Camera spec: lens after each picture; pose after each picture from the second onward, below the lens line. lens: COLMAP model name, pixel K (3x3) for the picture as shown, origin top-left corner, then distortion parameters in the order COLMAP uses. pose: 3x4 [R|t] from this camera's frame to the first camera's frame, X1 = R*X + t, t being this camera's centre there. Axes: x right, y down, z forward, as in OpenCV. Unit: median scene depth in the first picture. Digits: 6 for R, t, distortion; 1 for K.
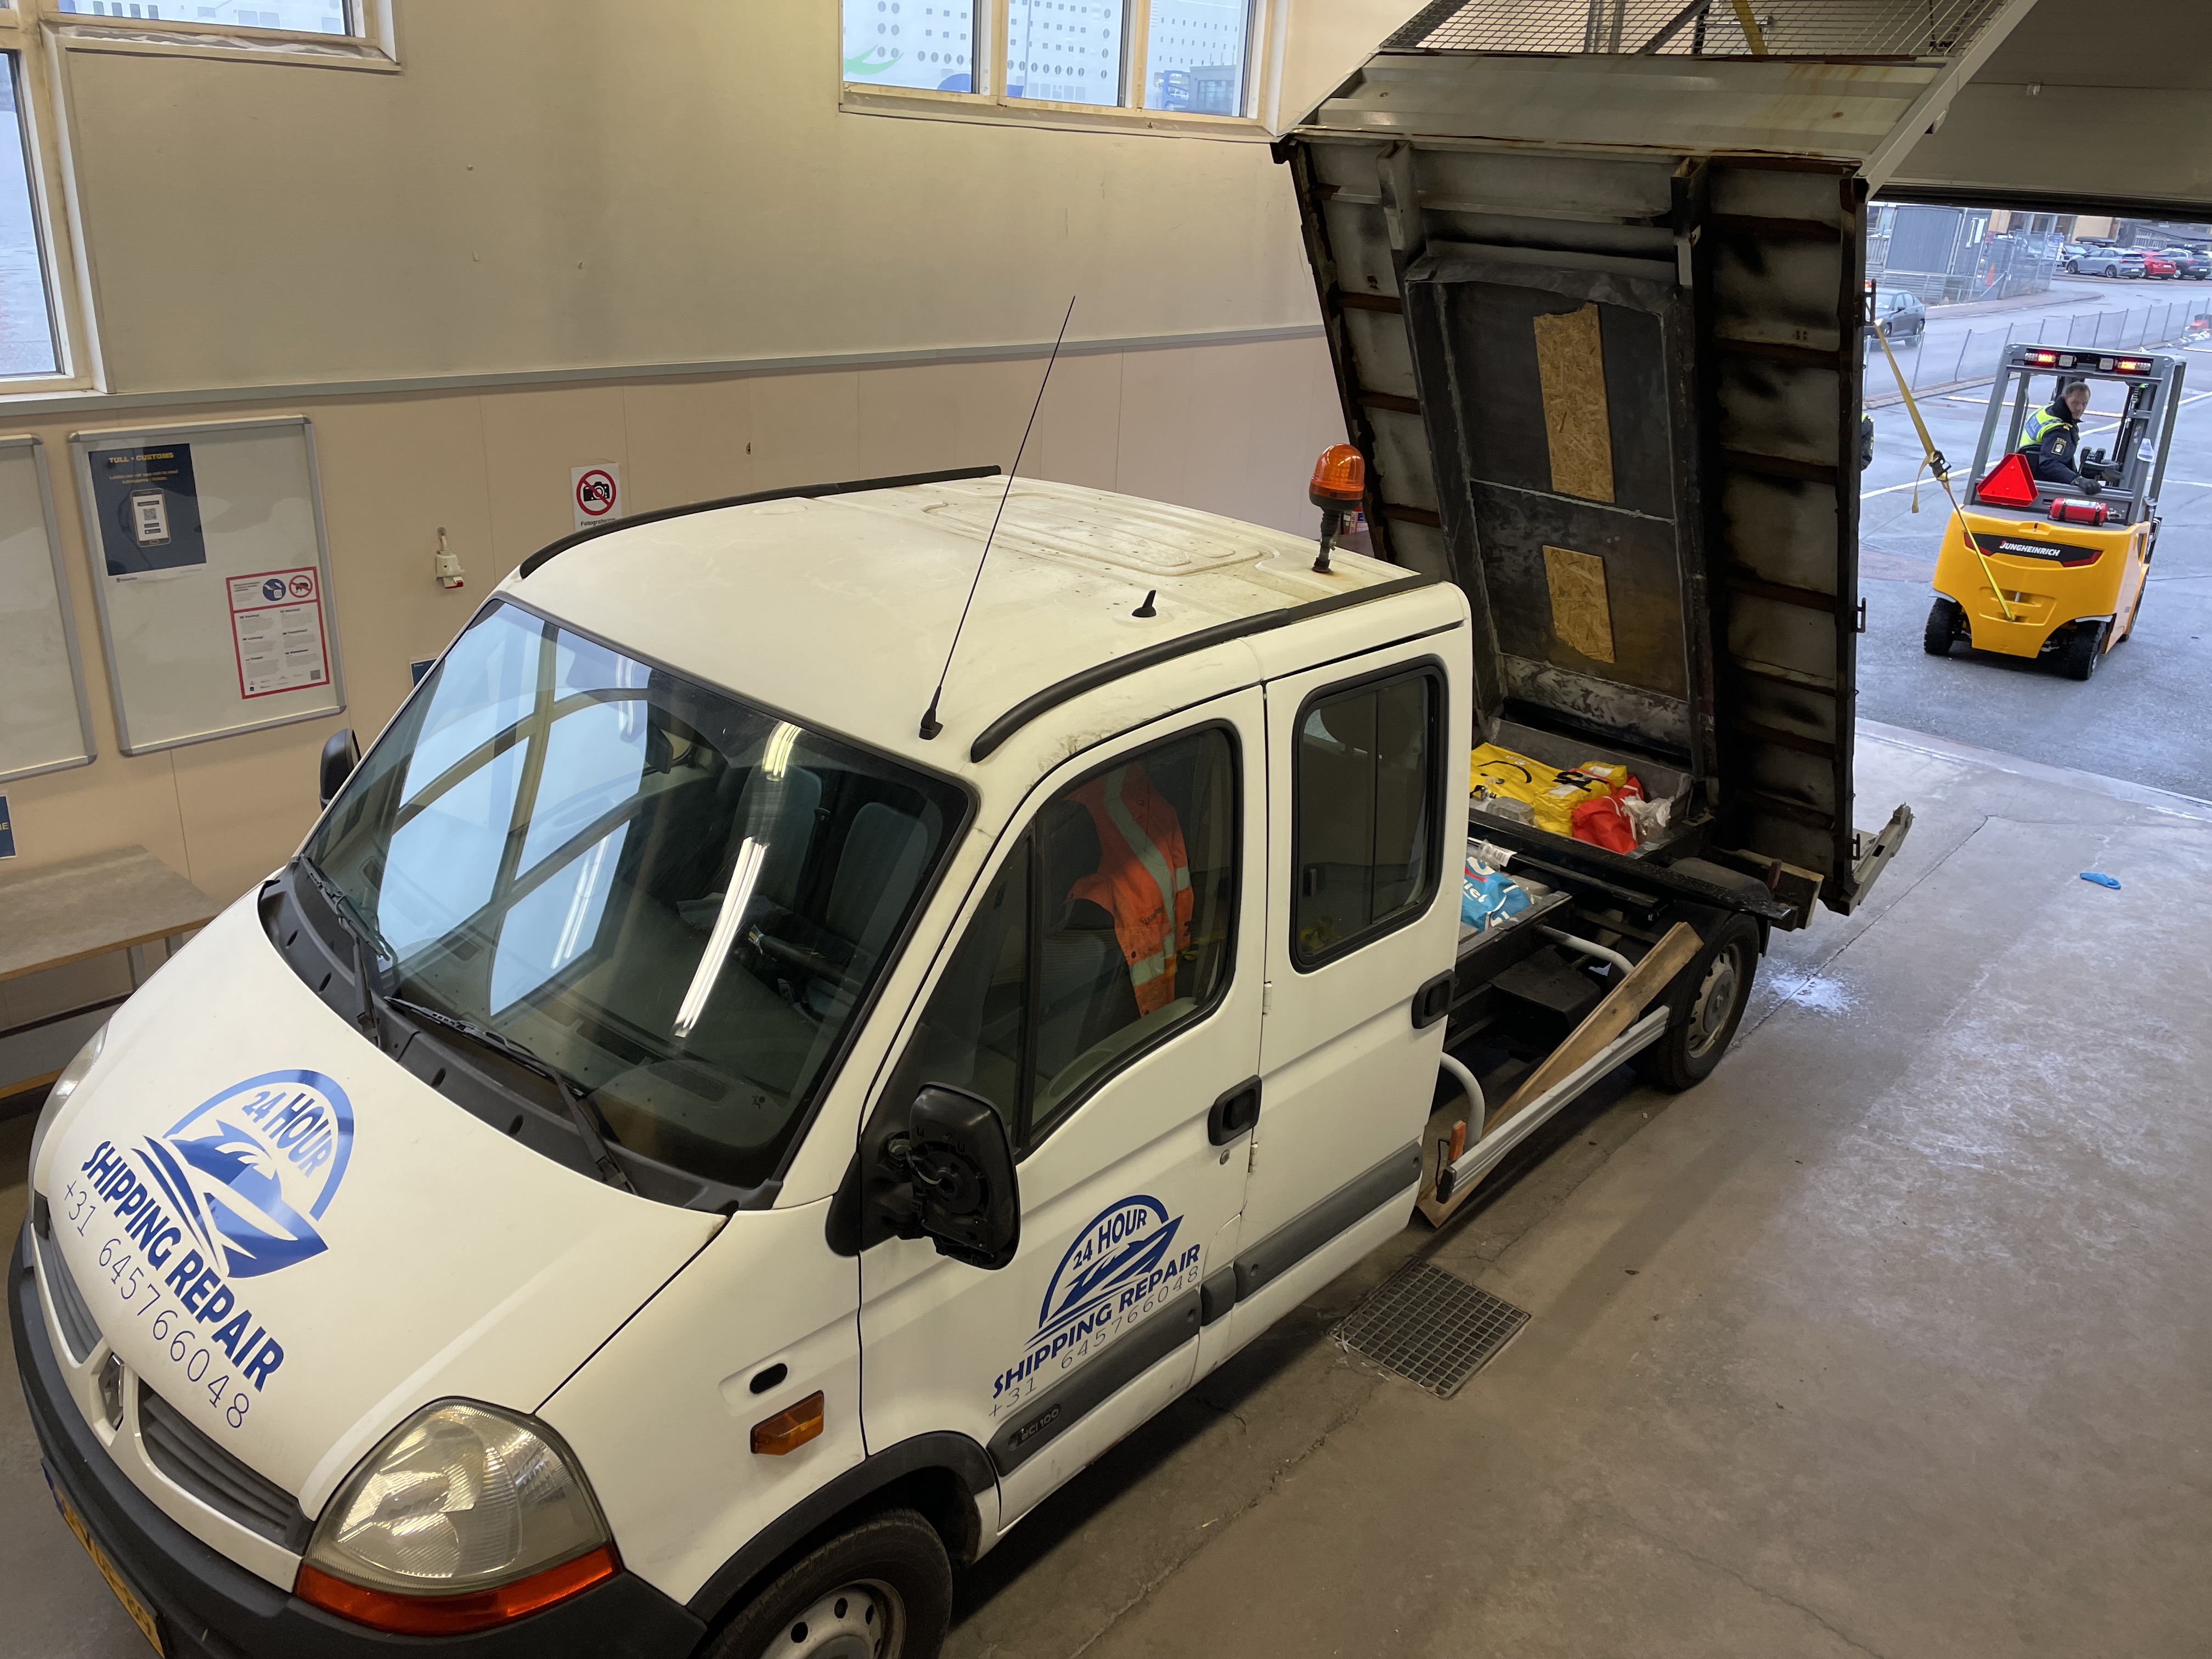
lens RADIAL K [[1610.1, 0, 979.7], [0, 1610.1, 776.6], [0, 0, 1]] dist [0.058063, -0.093934]
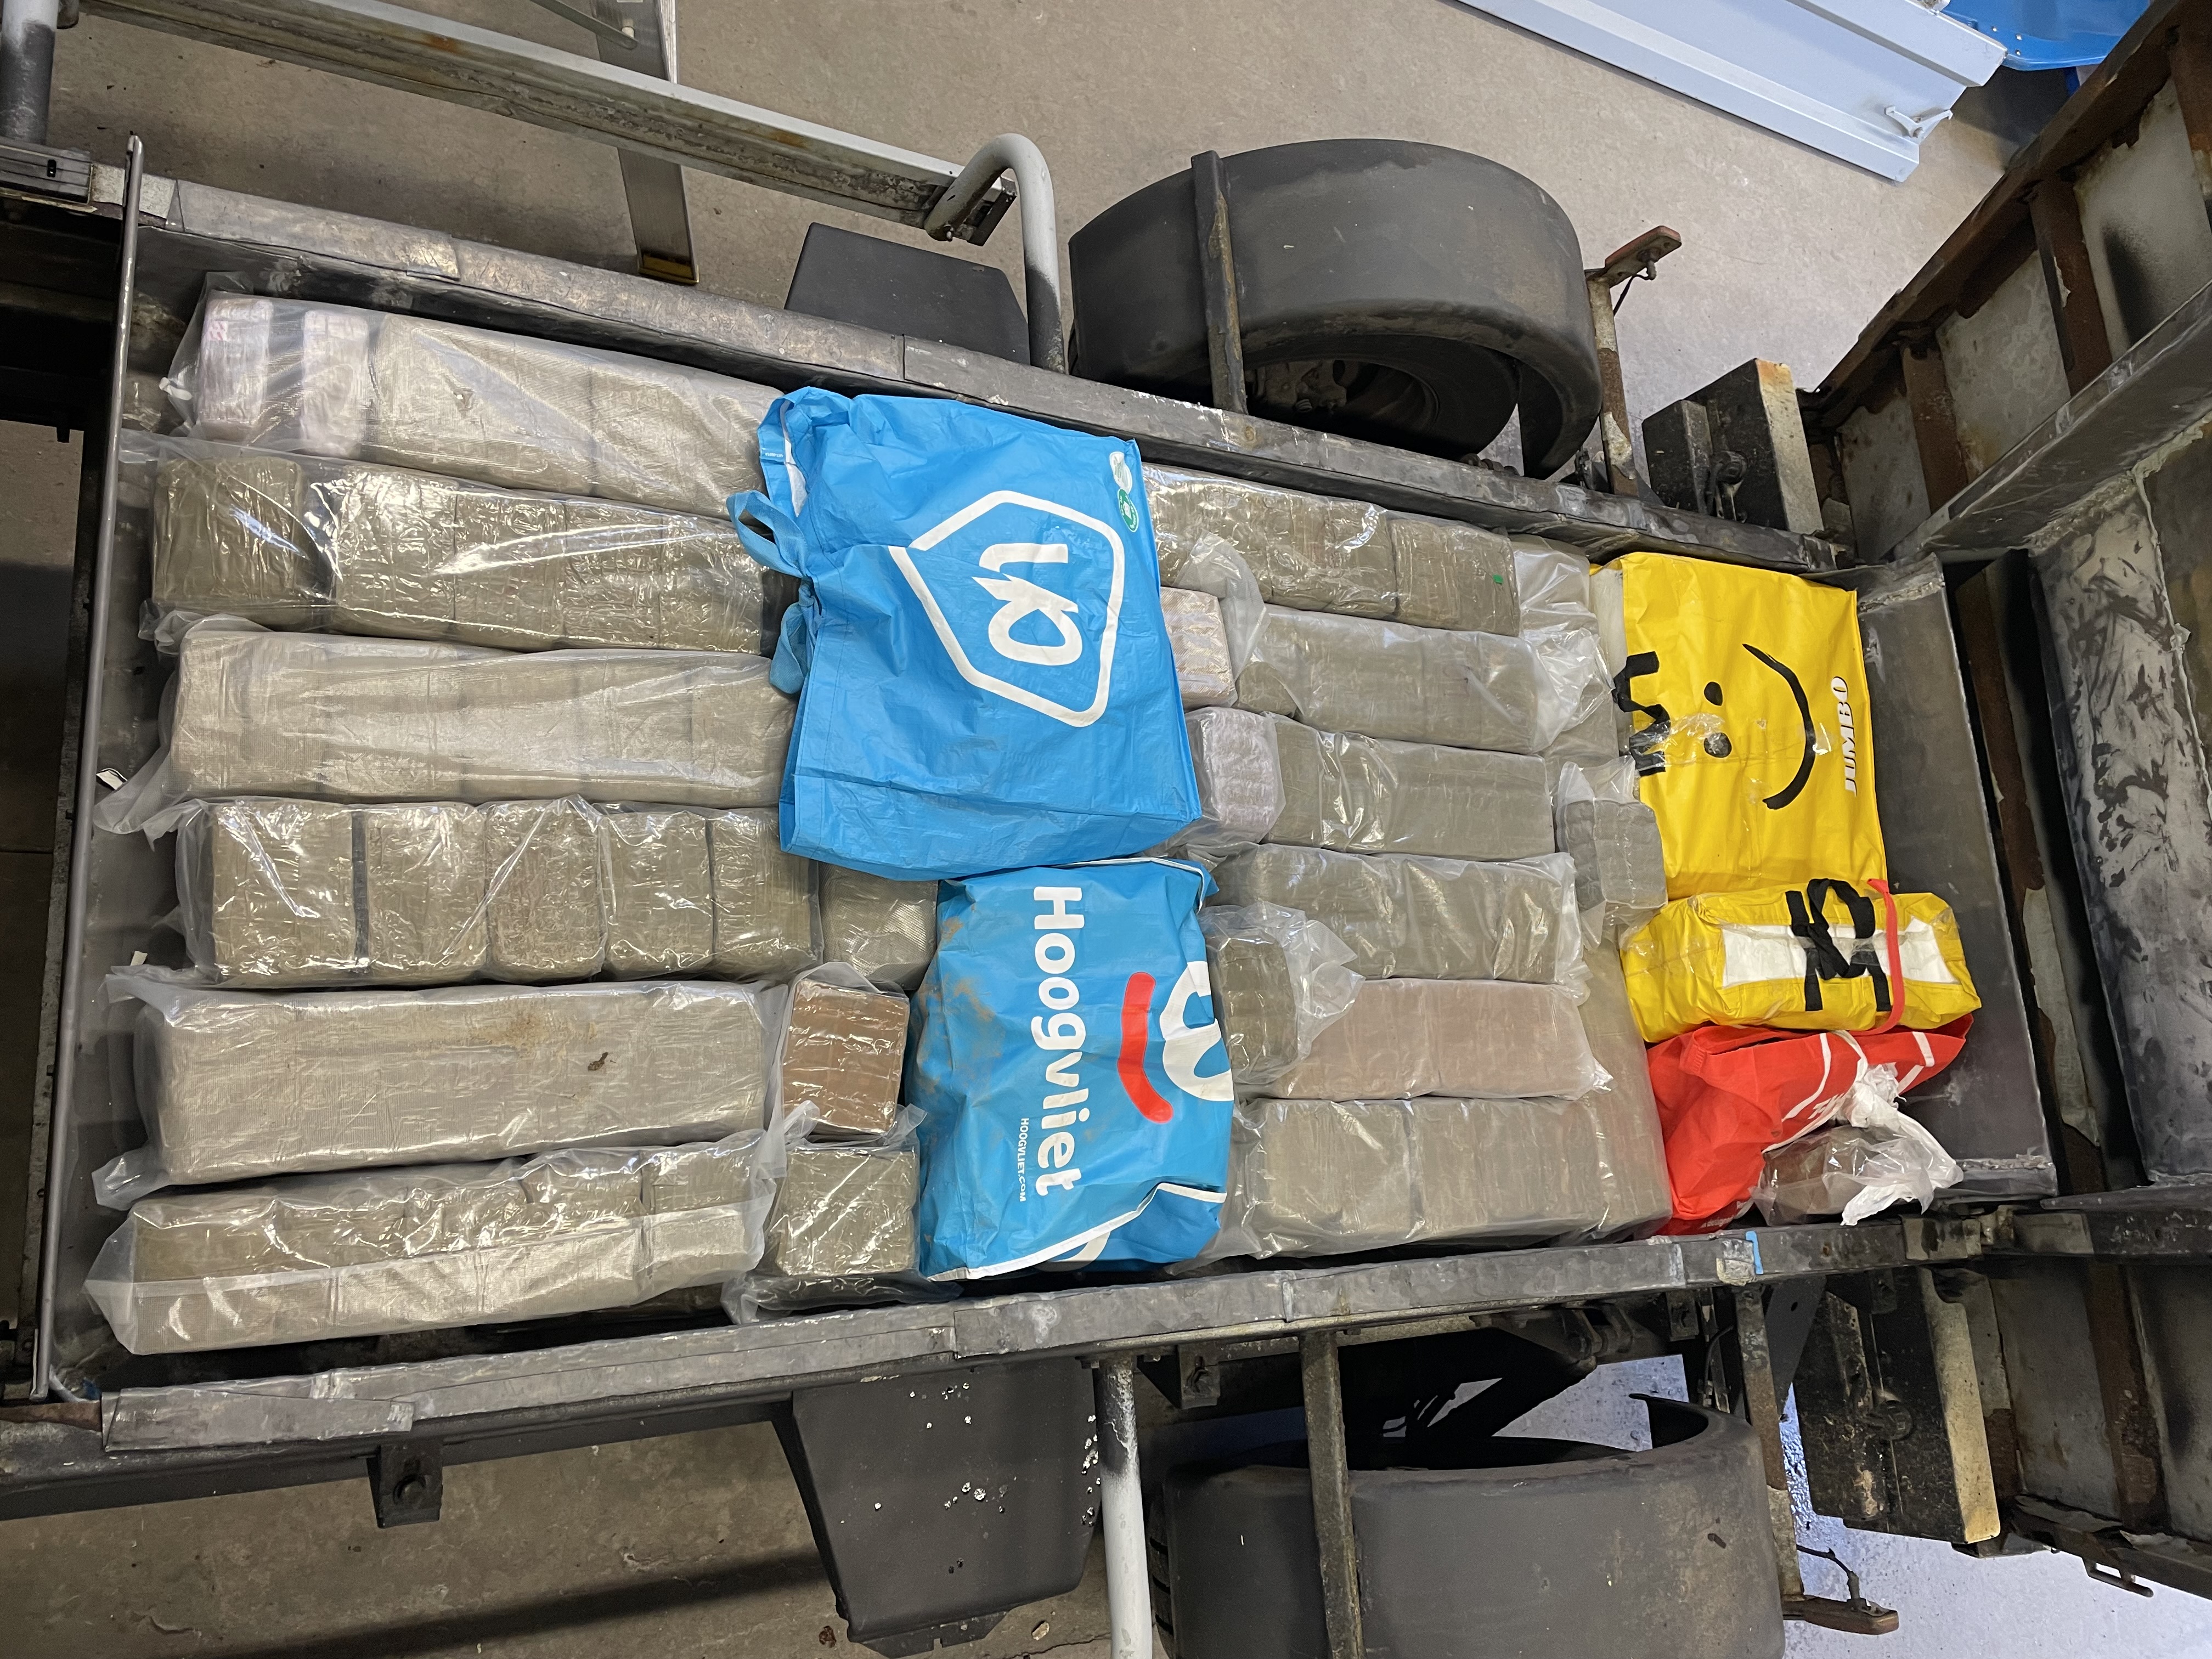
lens RADIAL K [[1648.4, 0, 1106.0], [0, 1648.4, 829.5], [0, 0, 1]] dist [0.083374, -0.106268]
pose [[0.684790, 0.709809, 0.165029, 0.196776], [-0.644625, 0.484390, 0.591460, -0.112778], [0.339885, -0.511407, 0.789266, 0.699074]]
